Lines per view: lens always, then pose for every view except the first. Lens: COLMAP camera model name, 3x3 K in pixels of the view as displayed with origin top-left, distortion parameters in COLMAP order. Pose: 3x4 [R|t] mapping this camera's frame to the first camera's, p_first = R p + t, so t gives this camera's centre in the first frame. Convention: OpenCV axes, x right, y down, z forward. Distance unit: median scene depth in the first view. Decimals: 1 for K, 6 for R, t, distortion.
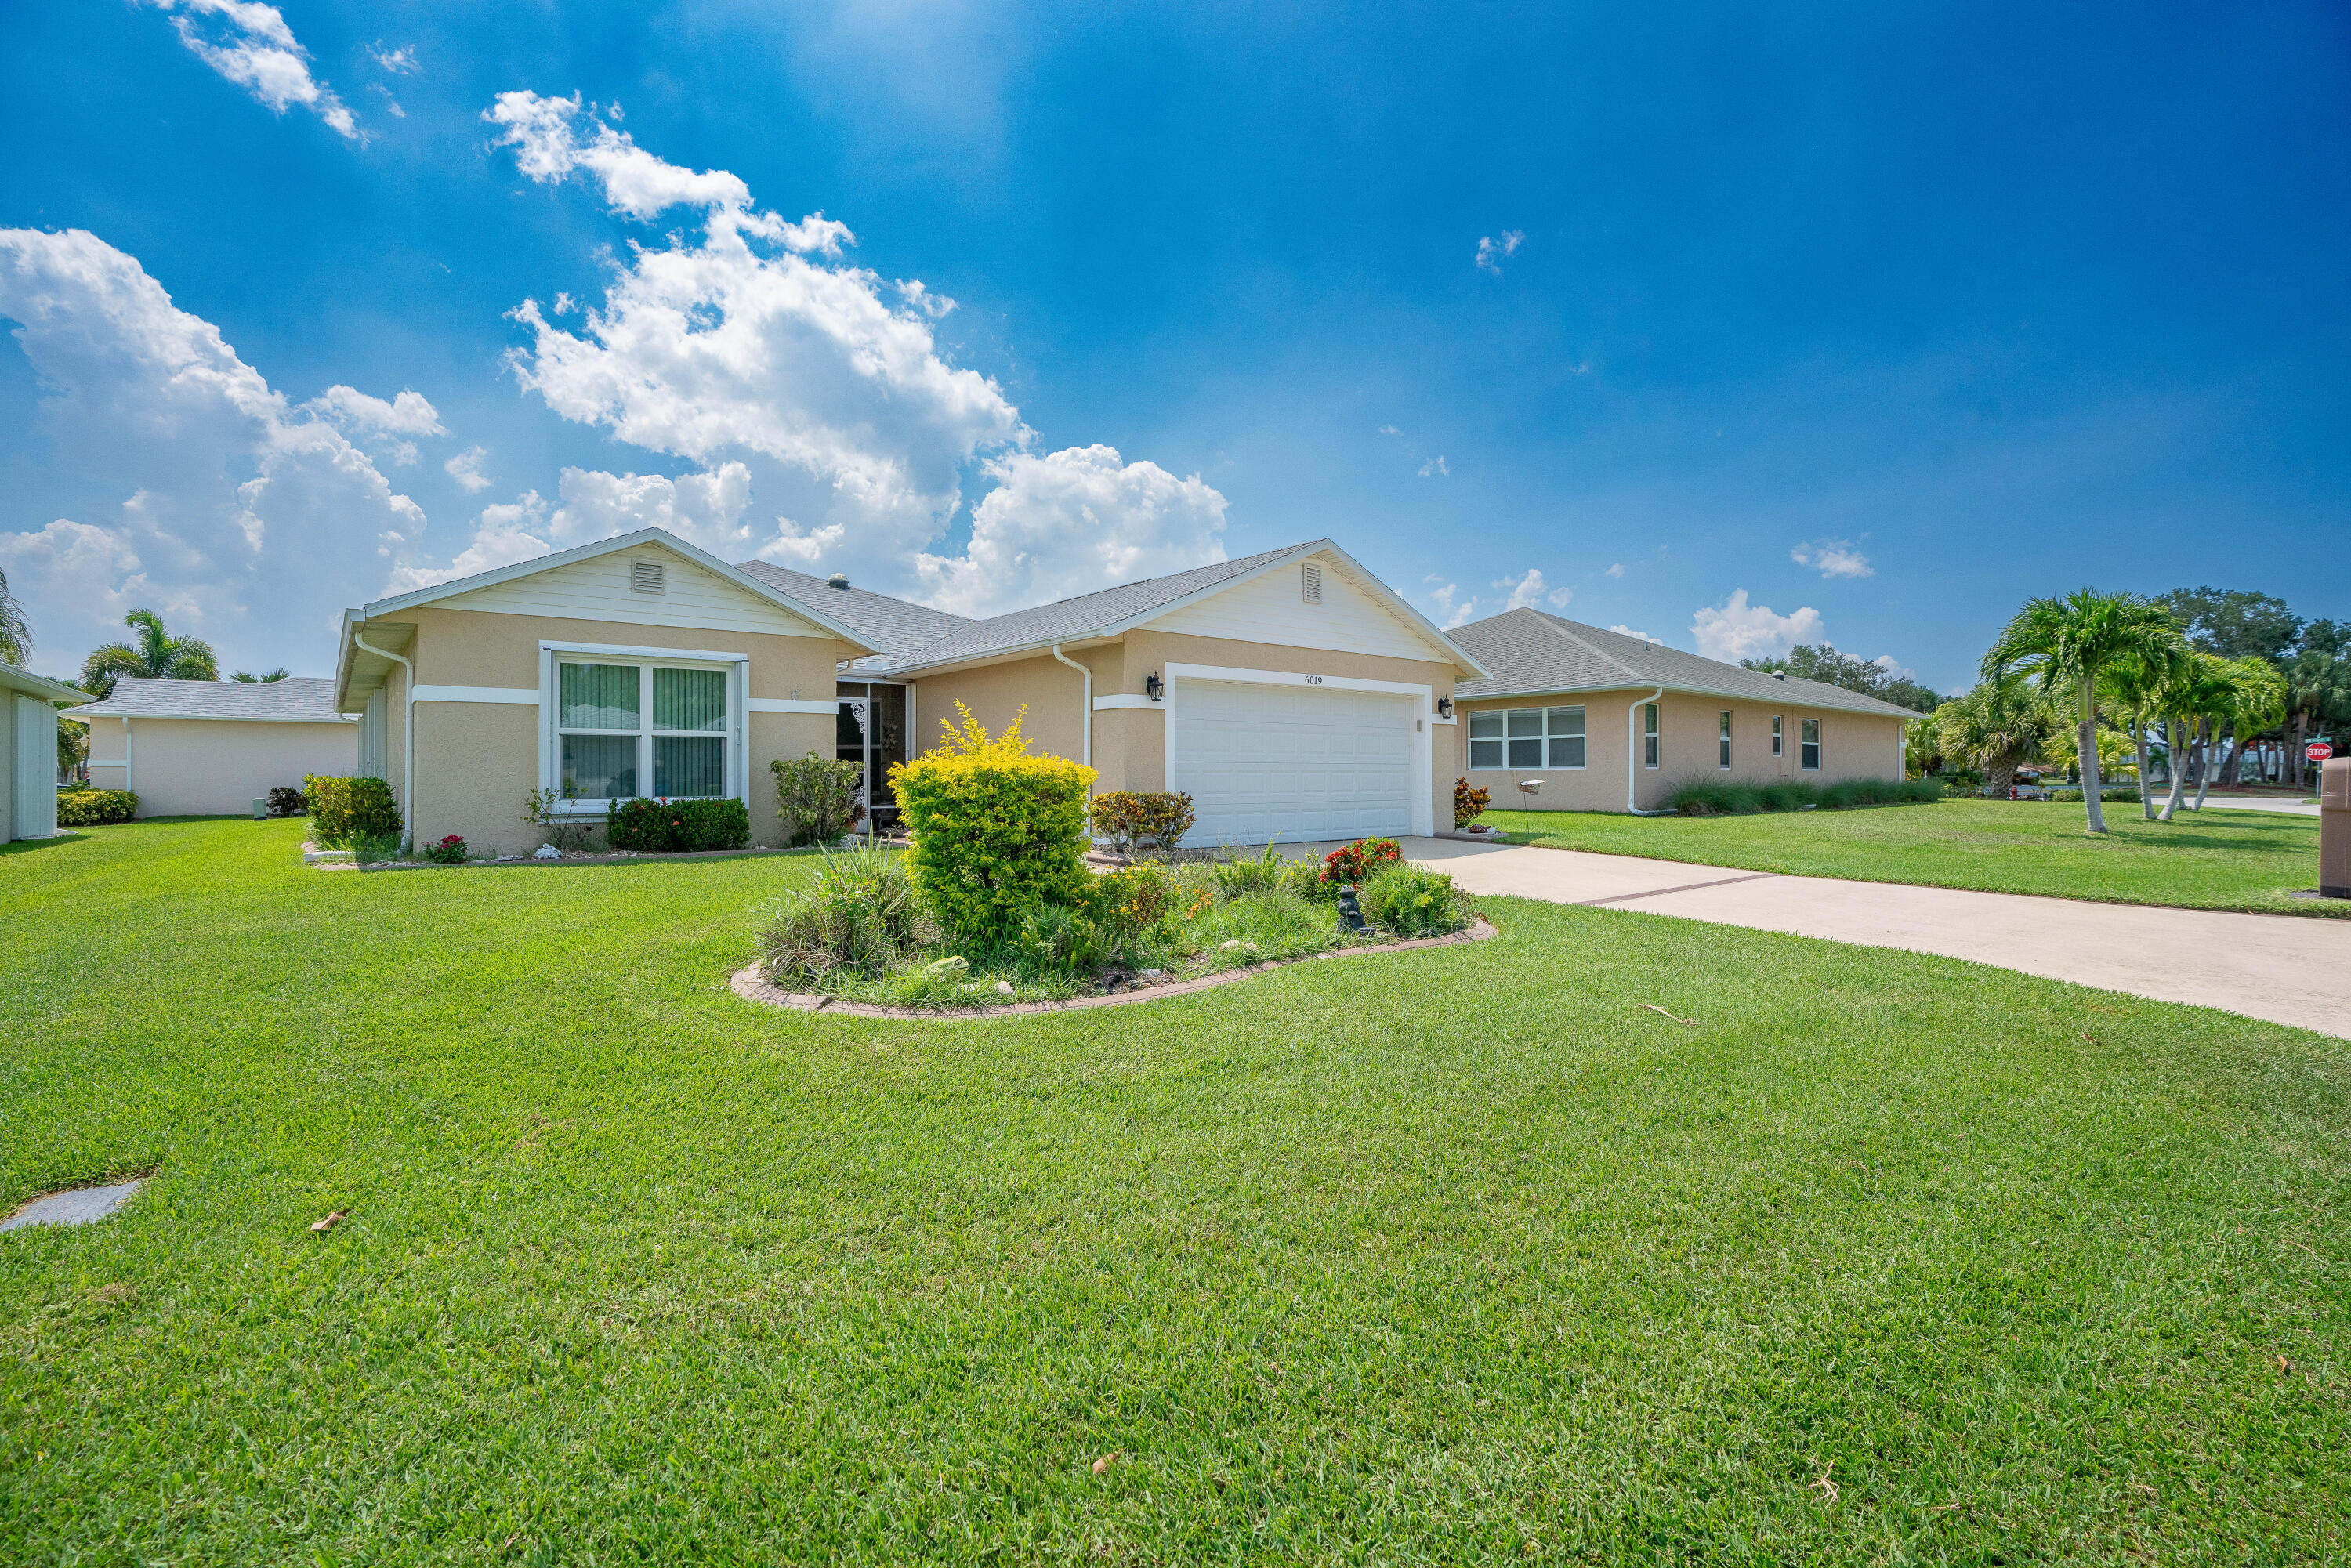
lens RADIAL K [[1062.2, 0, 1173.4], [0, 1062.2, 774.4], [0, 0, 1]] dist [-0.045696, 0.000342]
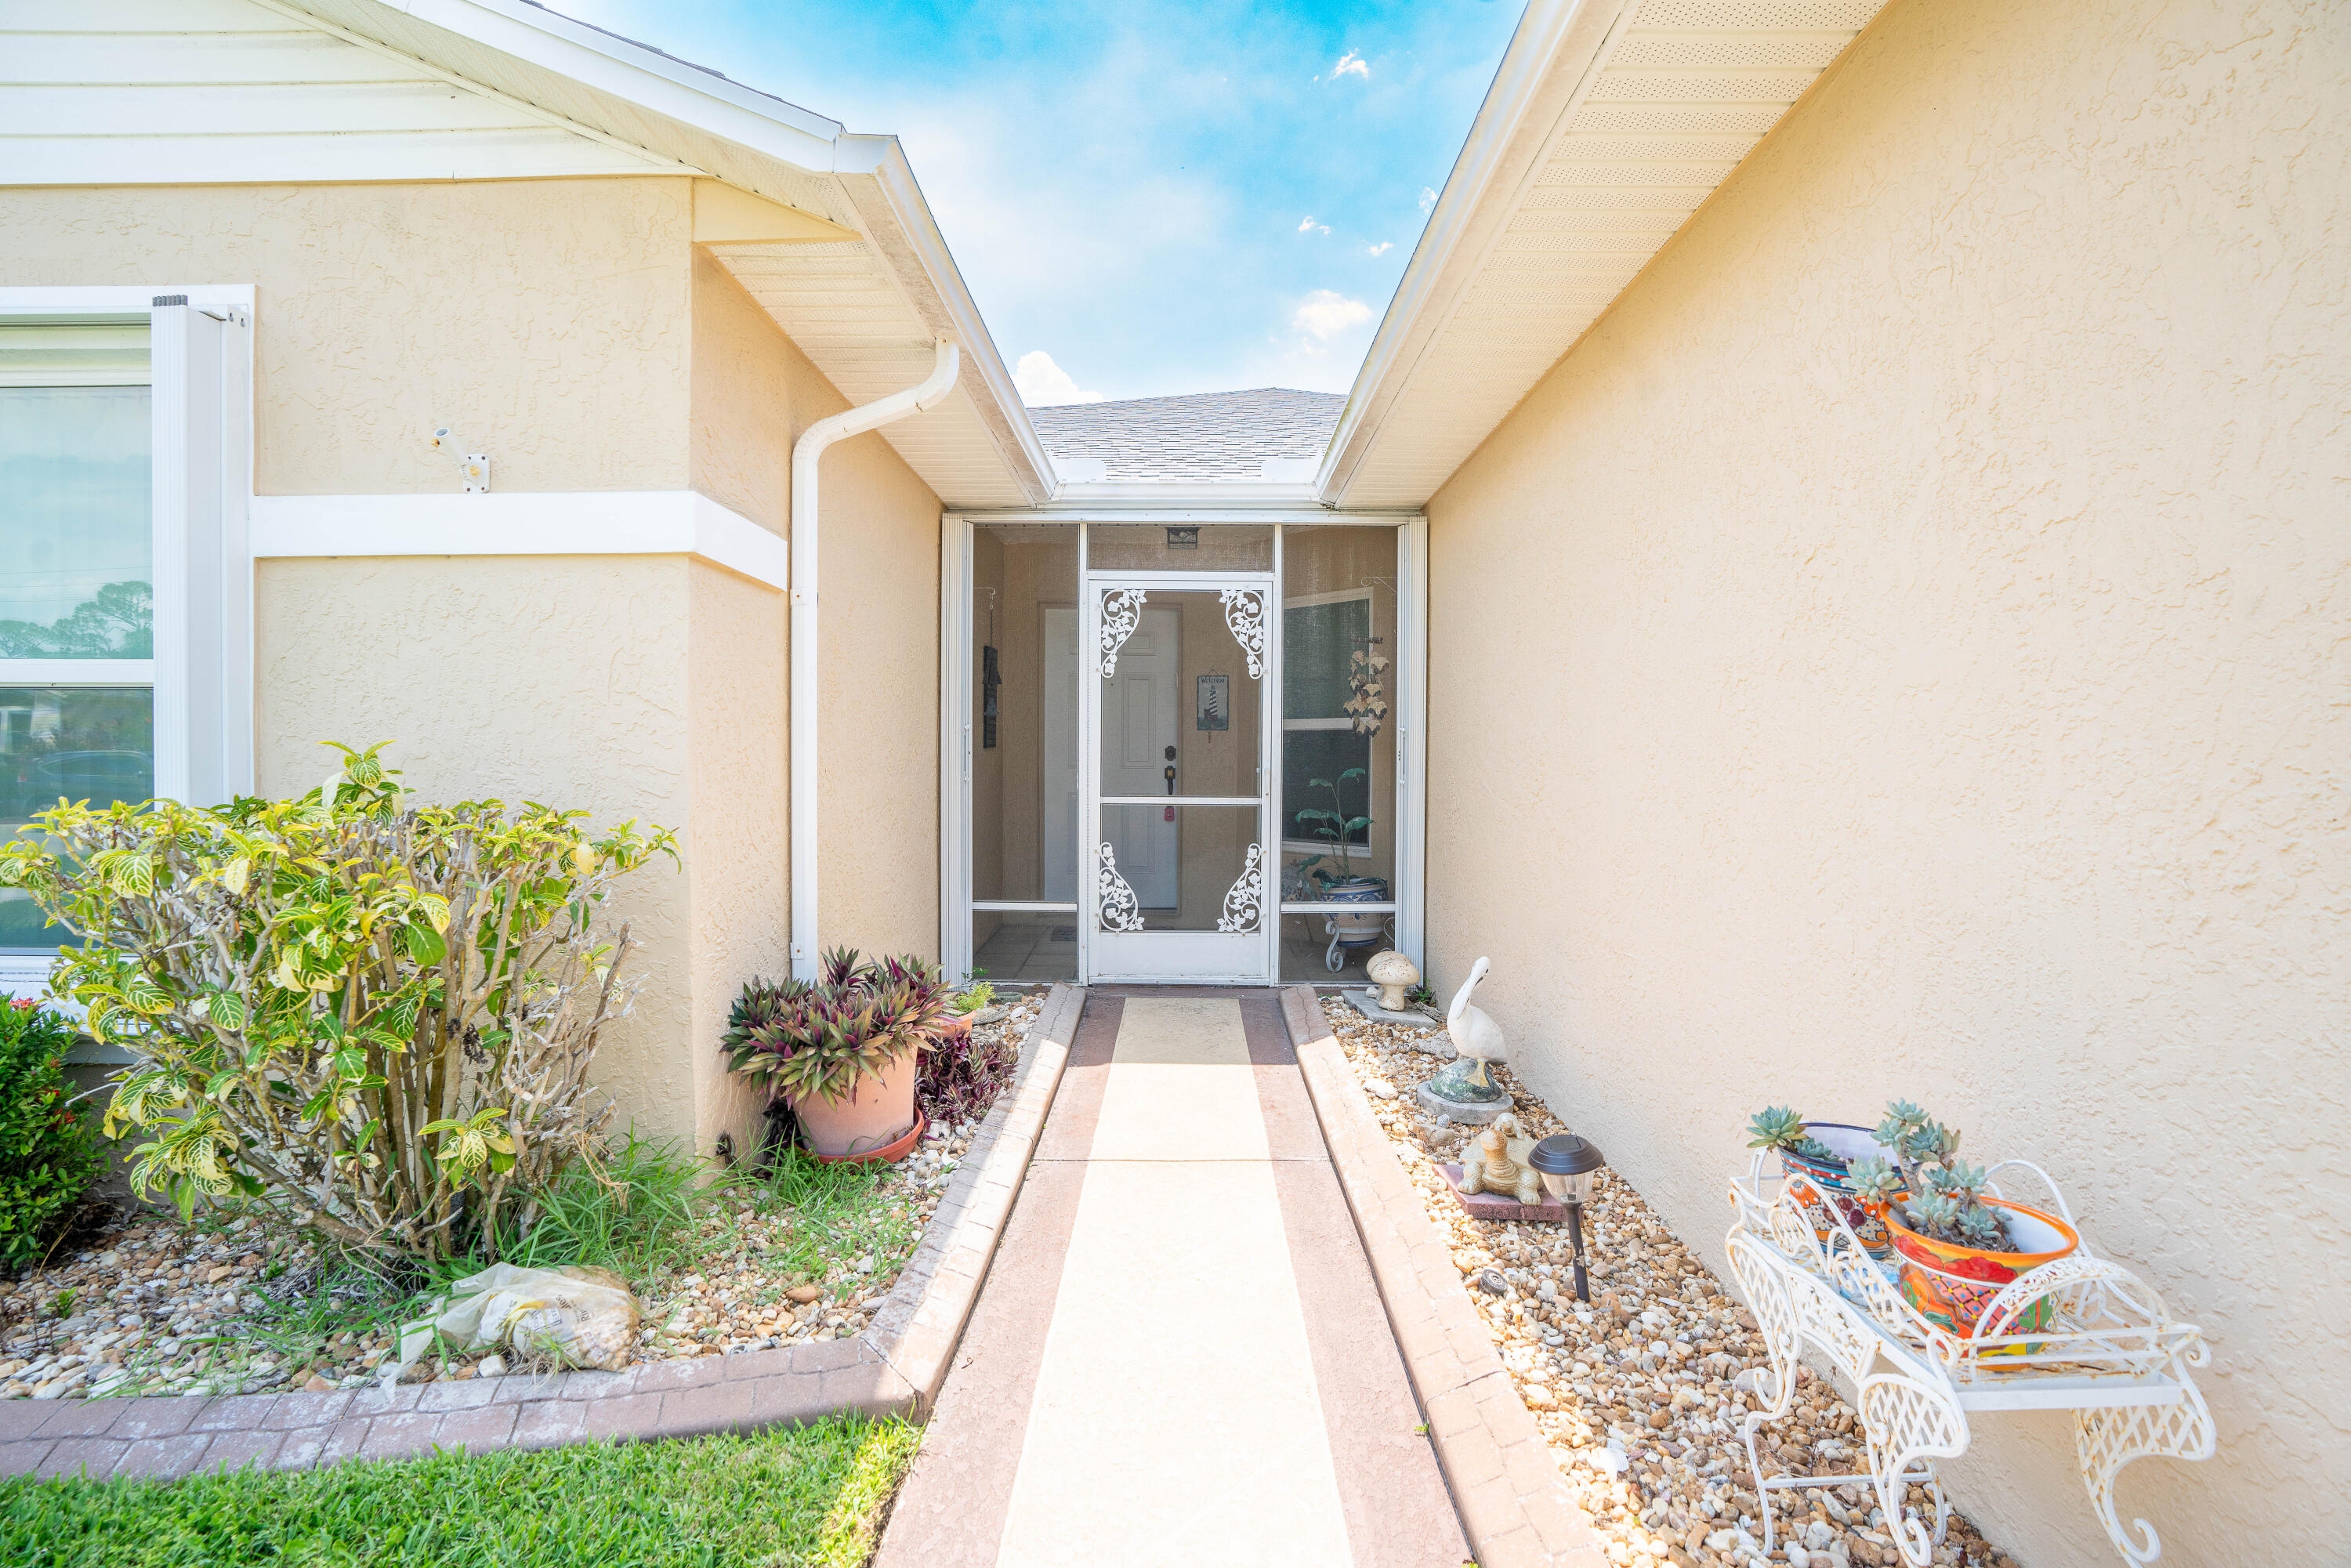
lens RADIAL K [[1062.2, 0, 1173.4], [0, 1062.2, 774.4], [0, 0, 1]] dist [-0.045696, 0.000342]
pose [[0.765482, 0.015208, -0.643277, -0.133108], [-0.003075, 0.999796, 0.019977, -0.022148], [0.643449, -0.013314, 0.765373, 0.963298]]
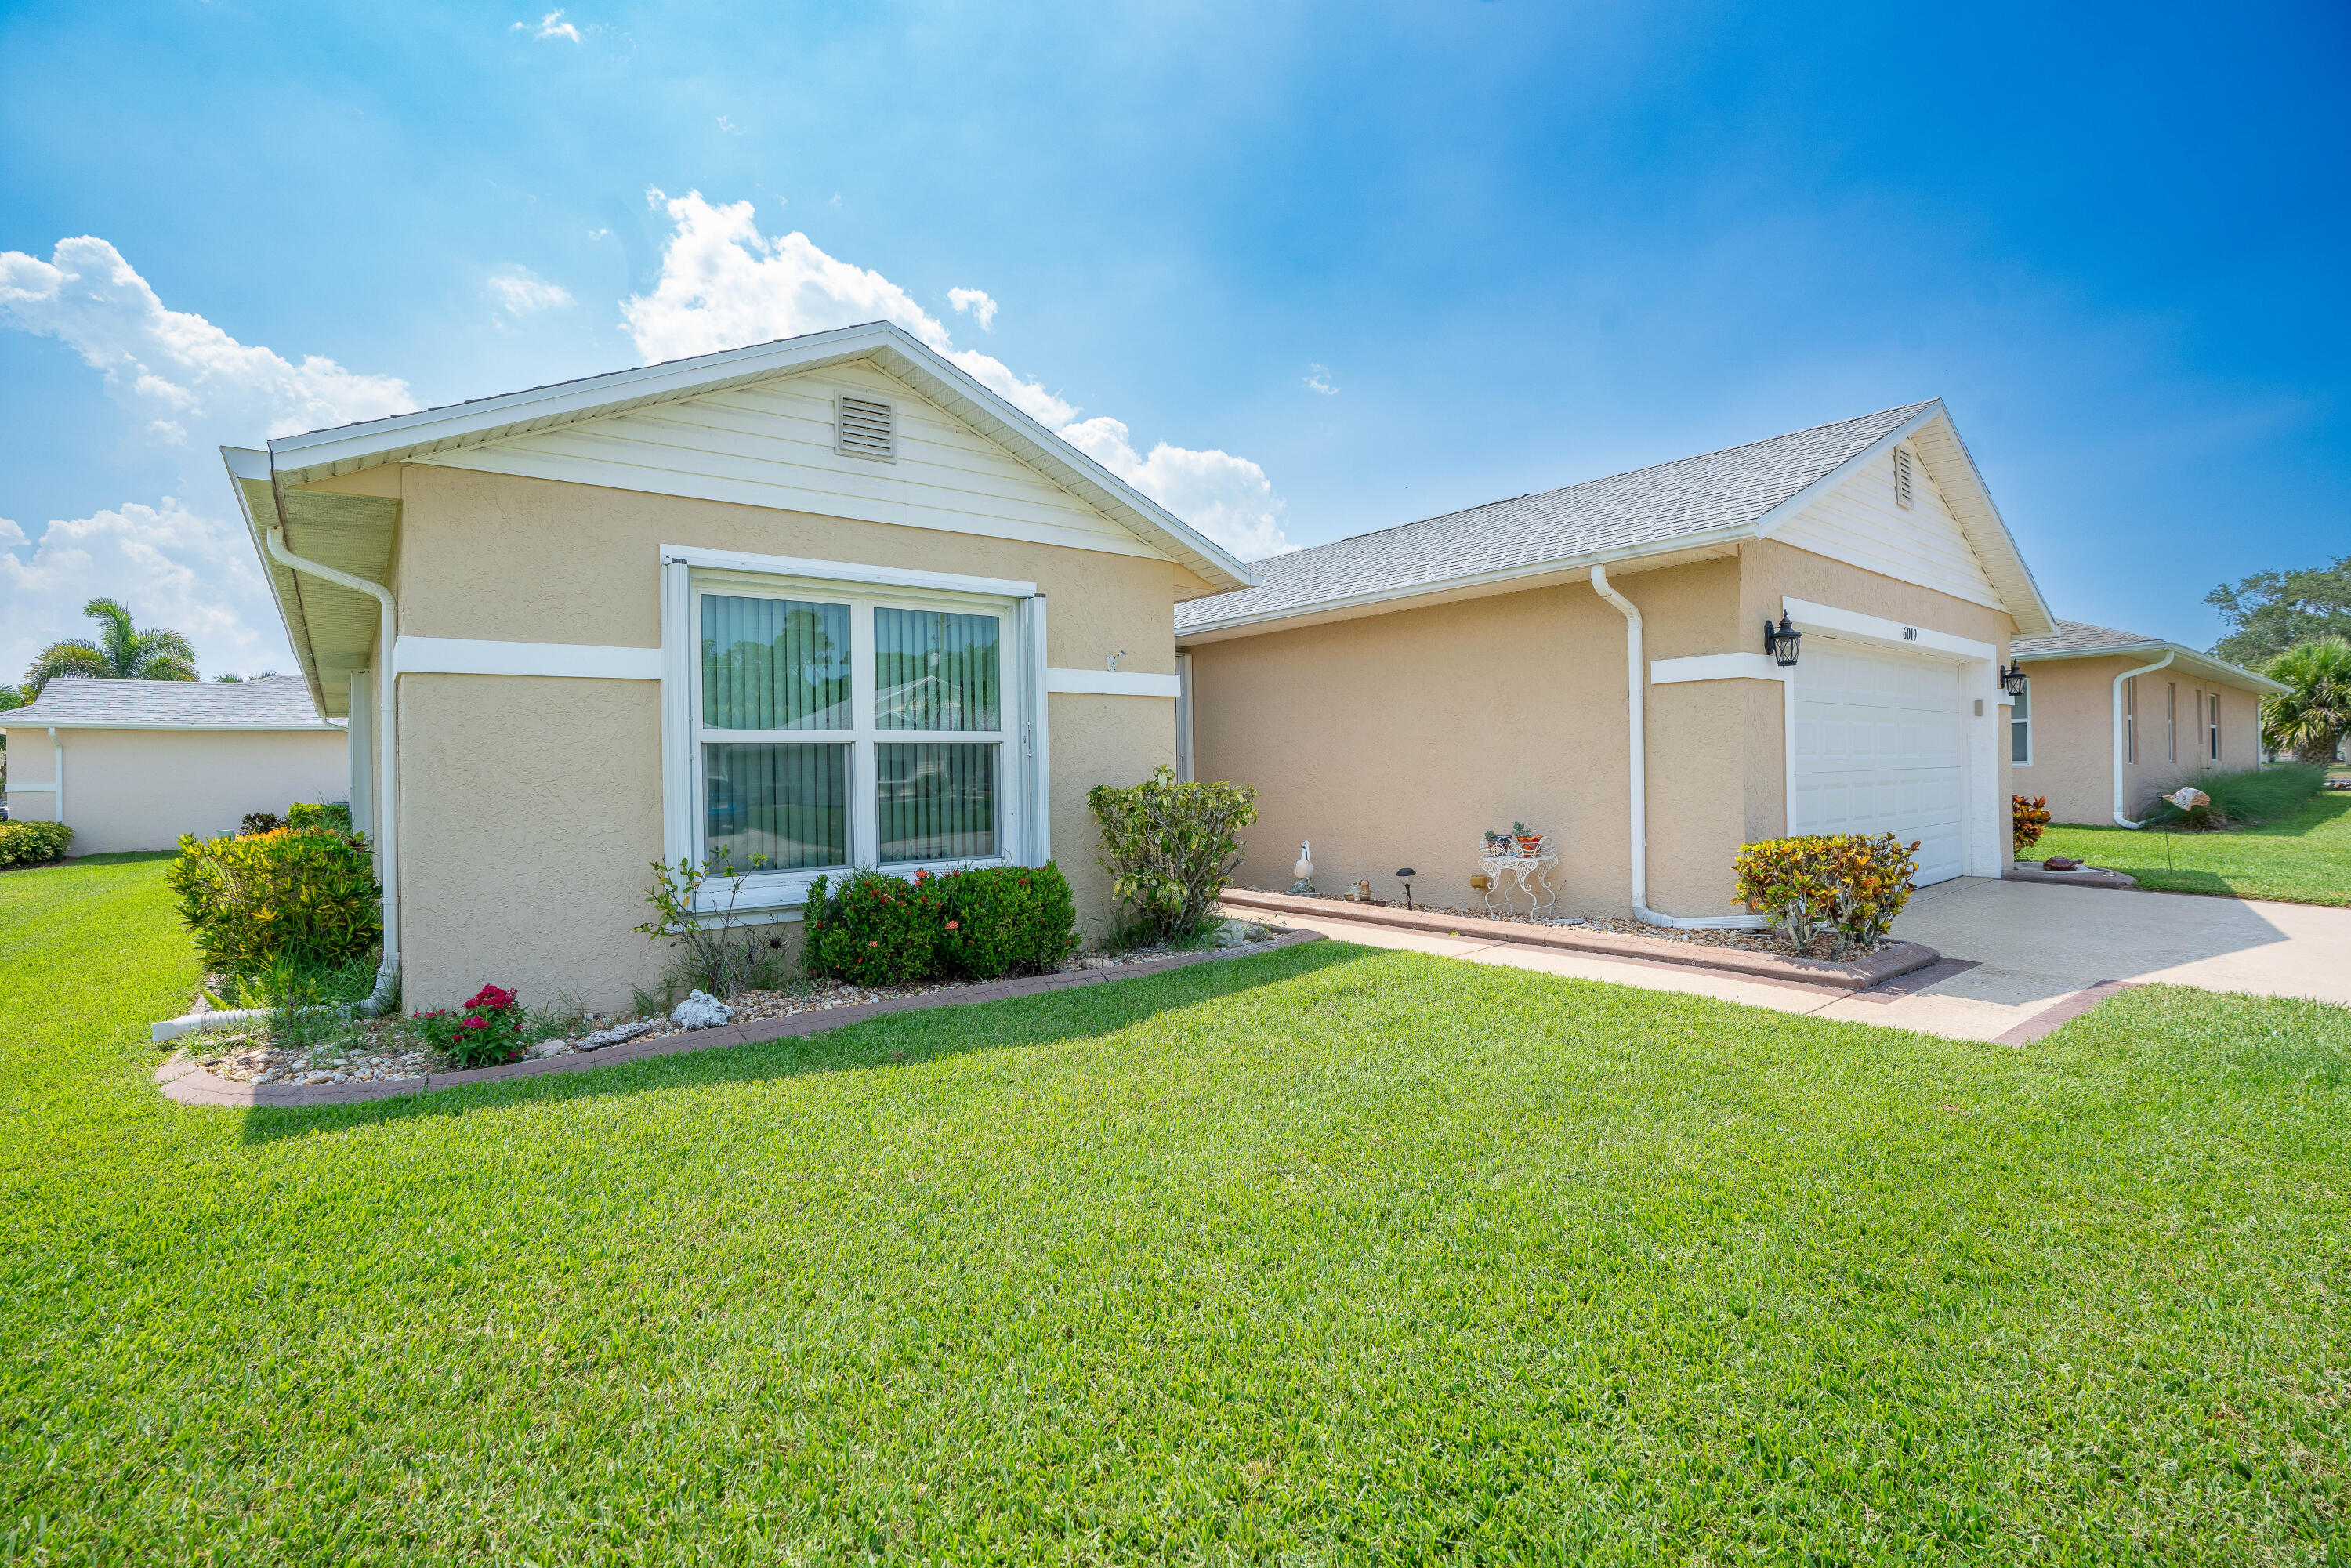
lens RADIAL K [[1062.2, 0, 1173.4], [0, 1062.2, 774.4], [0, 0, 1]] dist [-0.045696, 0.000342]
pose [[0.999790, -0.015242, -0.013671, -0.330914], [0.015313, 0.999870, 0.005137, -0.021040], [0.013591, -0.005345, 0.999893, 0.471456]]
